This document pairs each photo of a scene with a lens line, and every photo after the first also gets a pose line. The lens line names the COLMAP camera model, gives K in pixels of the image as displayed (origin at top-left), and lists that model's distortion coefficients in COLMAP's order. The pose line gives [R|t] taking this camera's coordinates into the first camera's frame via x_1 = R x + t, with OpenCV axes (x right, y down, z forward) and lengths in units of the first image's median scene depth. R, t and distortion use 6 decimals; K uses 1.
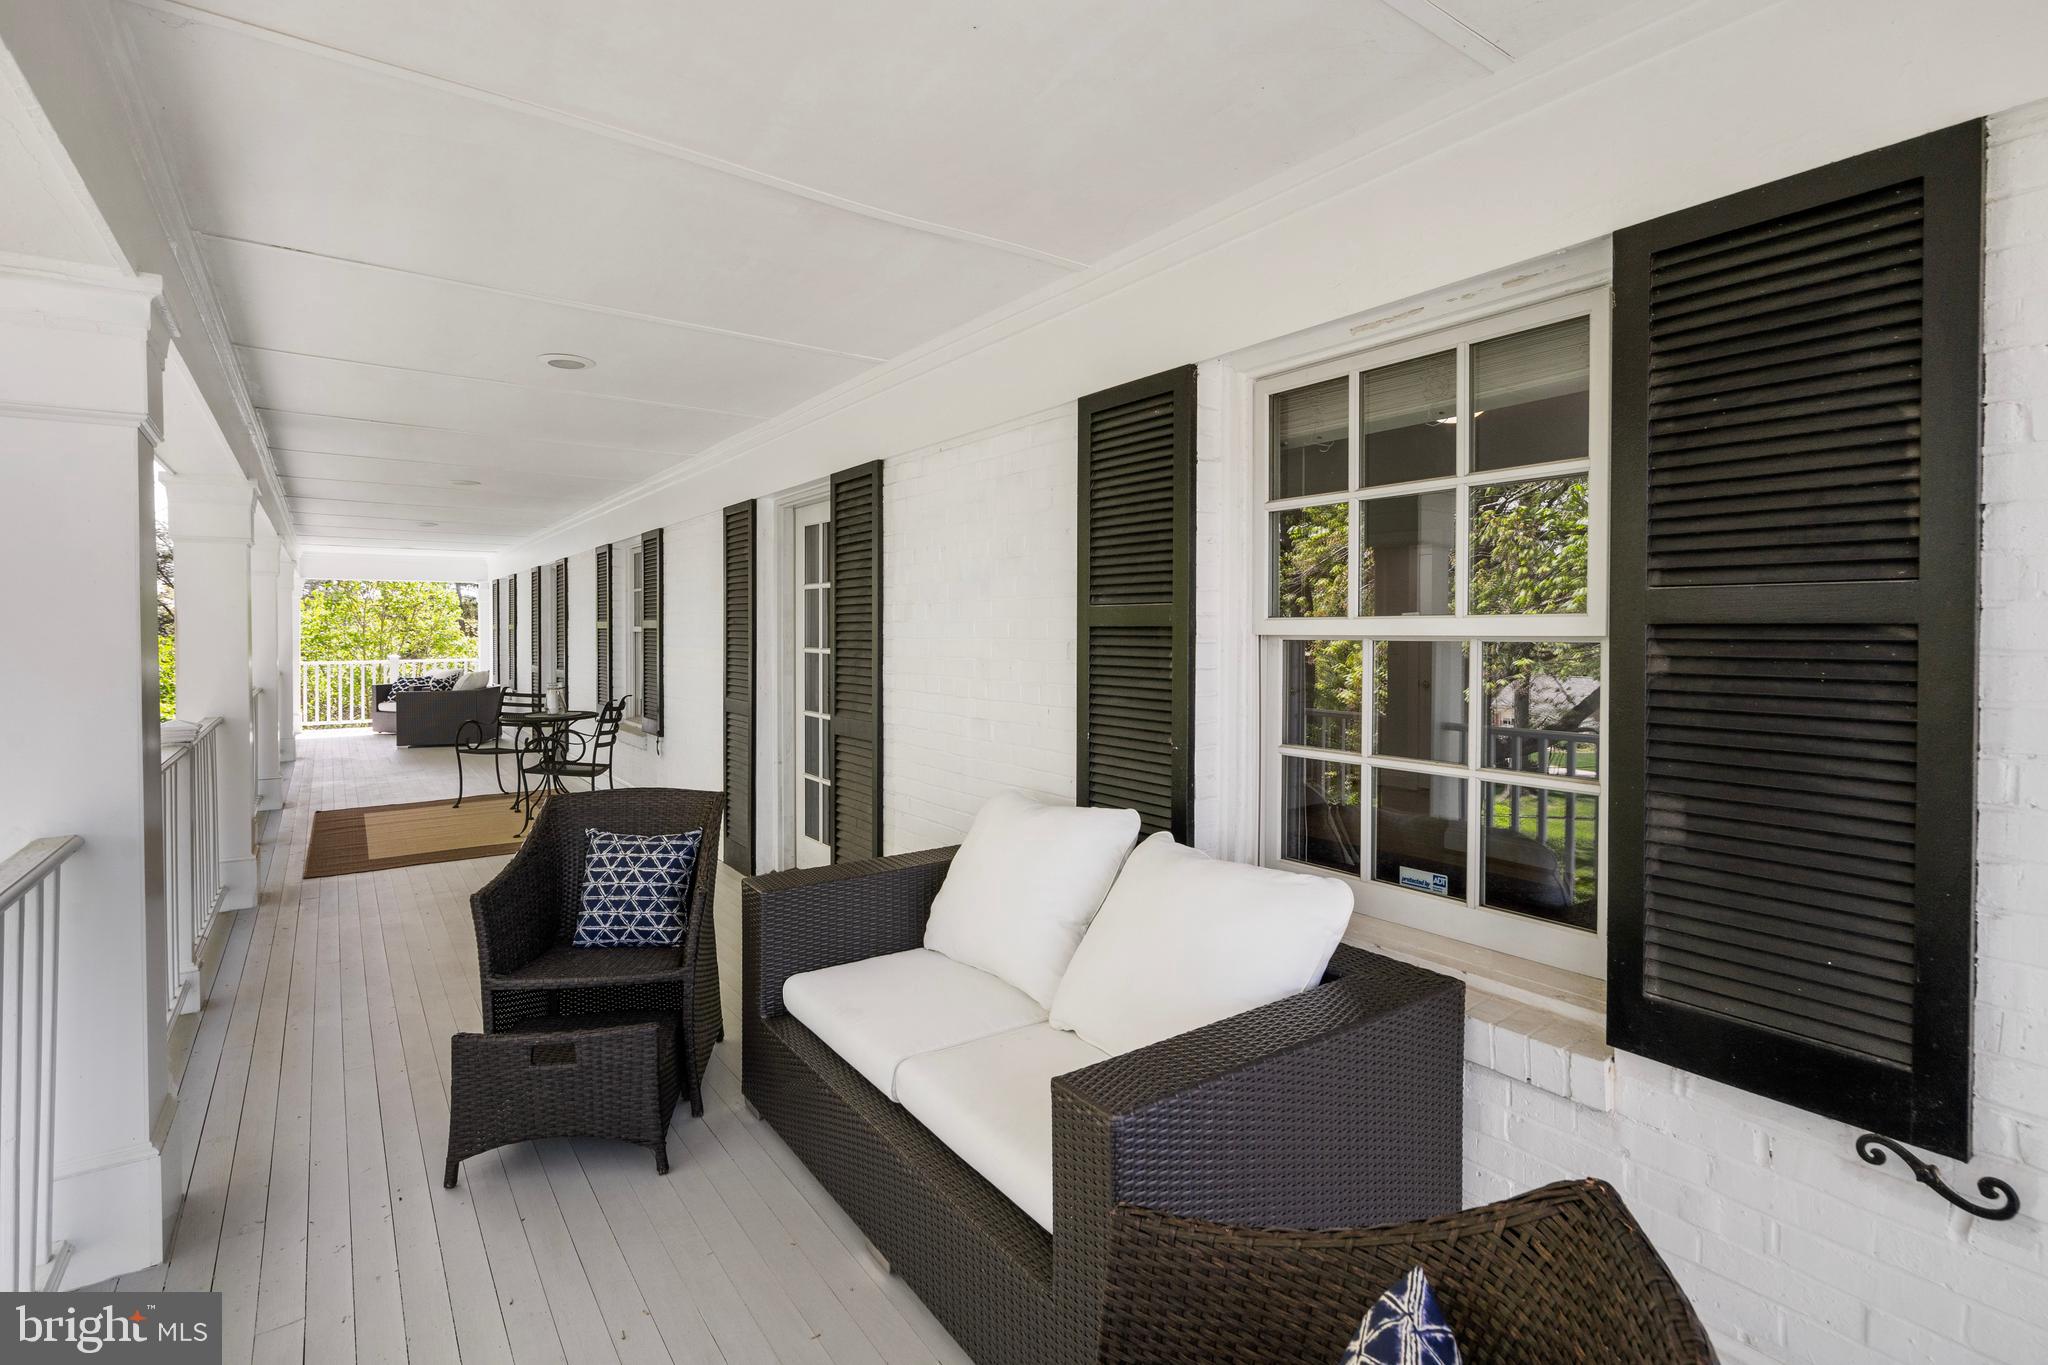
lens RADIAL K [[957.1, 0, 1009.3], [0, 957.1, 636.3], [0, 0, 1]] dist [-0.003719, 0.001715]
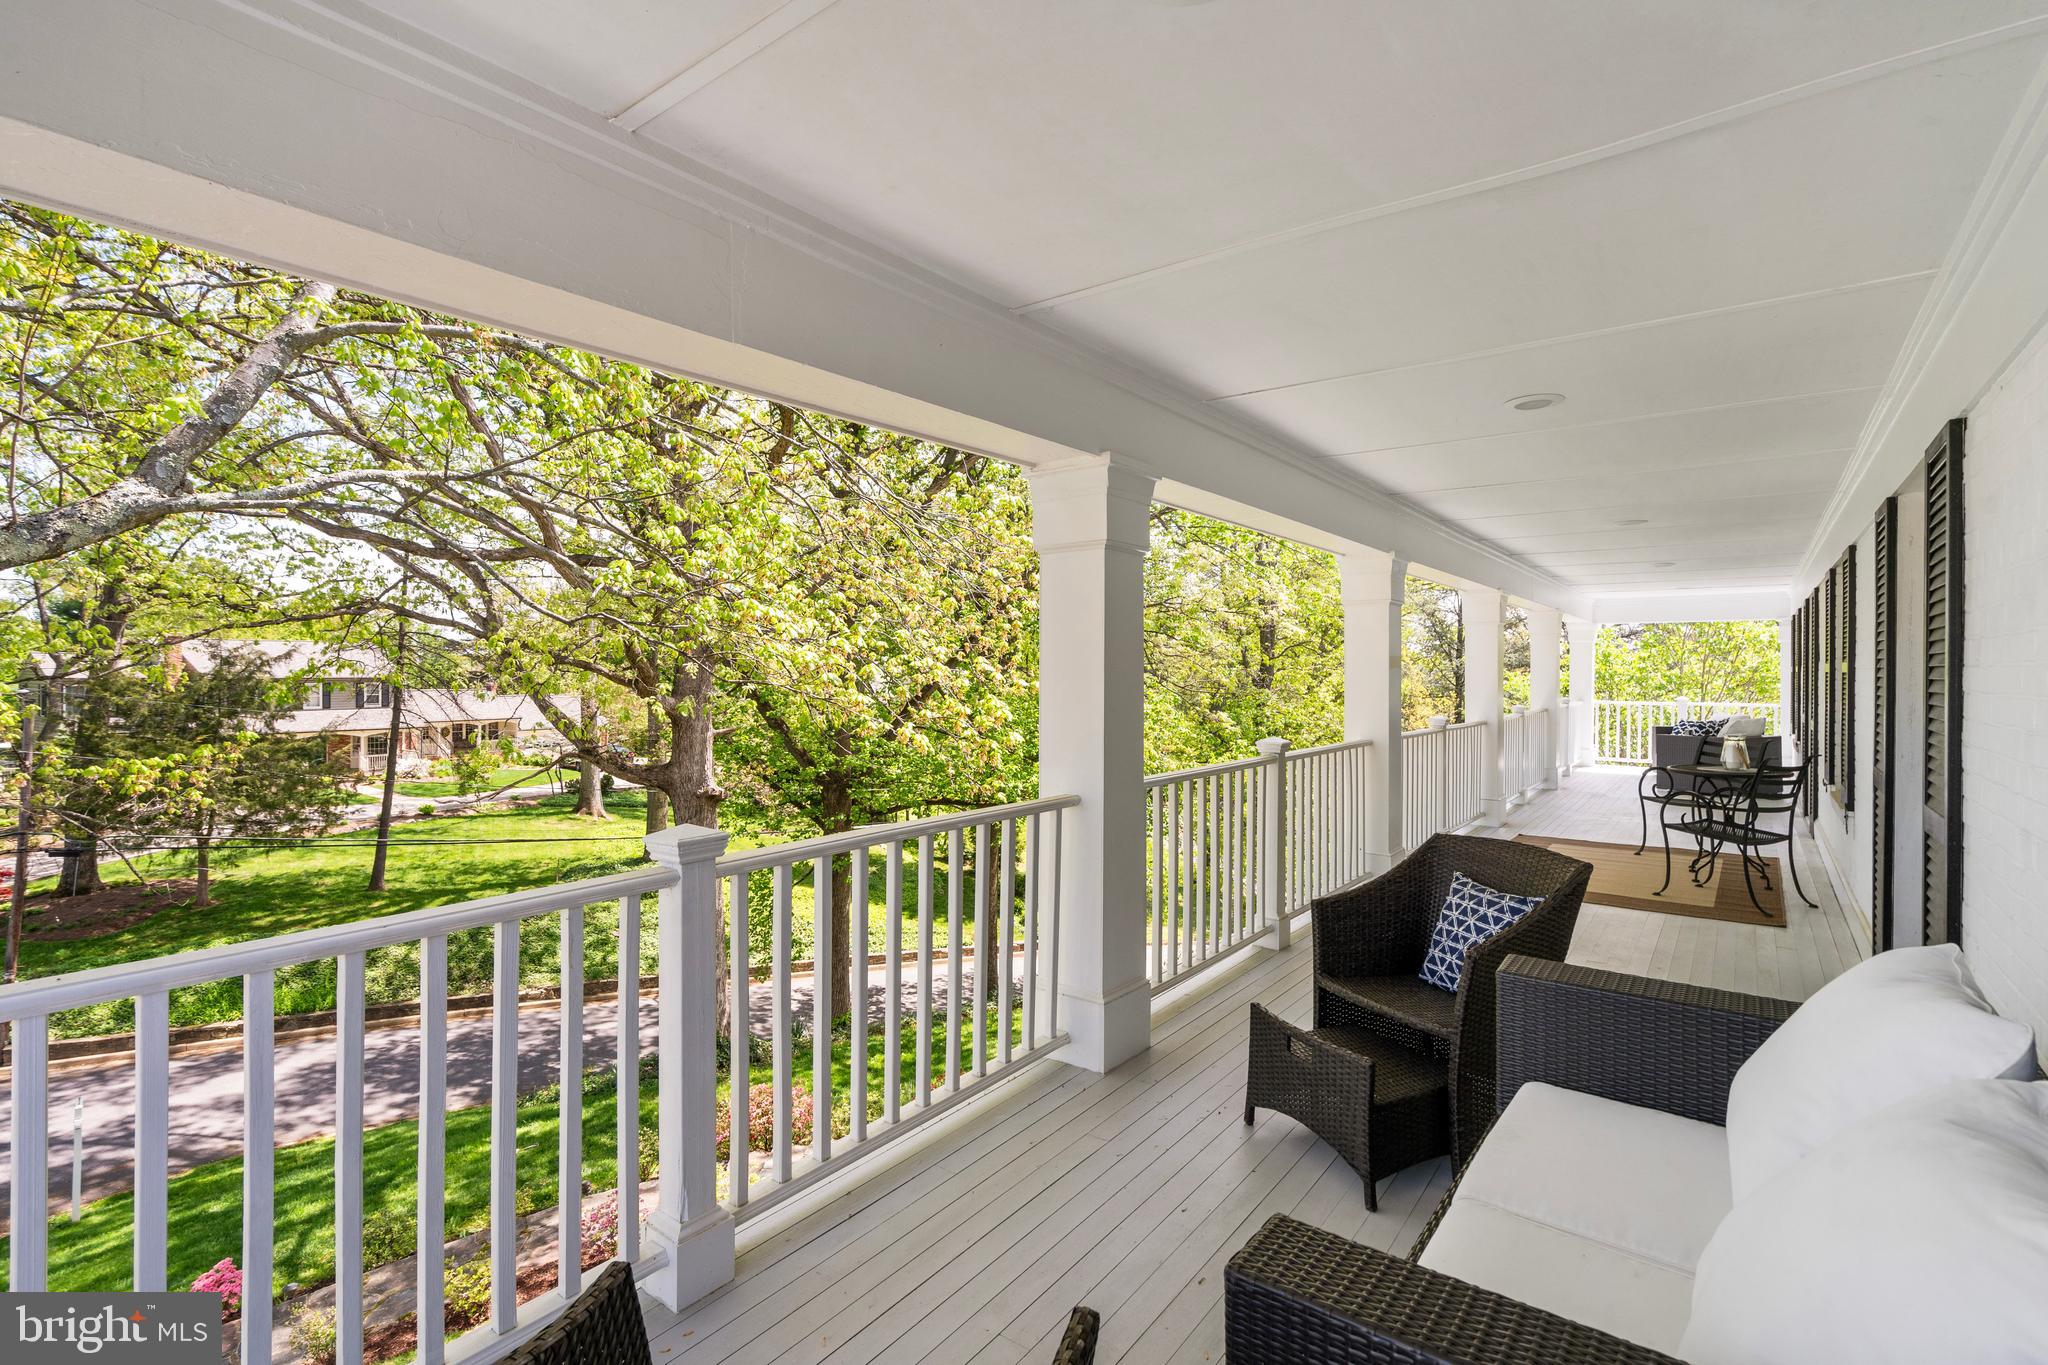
lens RADIAL K [[957.1, 0, 1027.0], [0, 957.1, 669.2], [0, 0, 1]] dist [-0.003719, 0.001715]
pose [[0.318481, 0.002163, -0.947927, 0.389073], [-0.010035, 0.999949, -0.001090, -0.008096], [0.947876, 0.009859, 0.318487, 0.254573]]
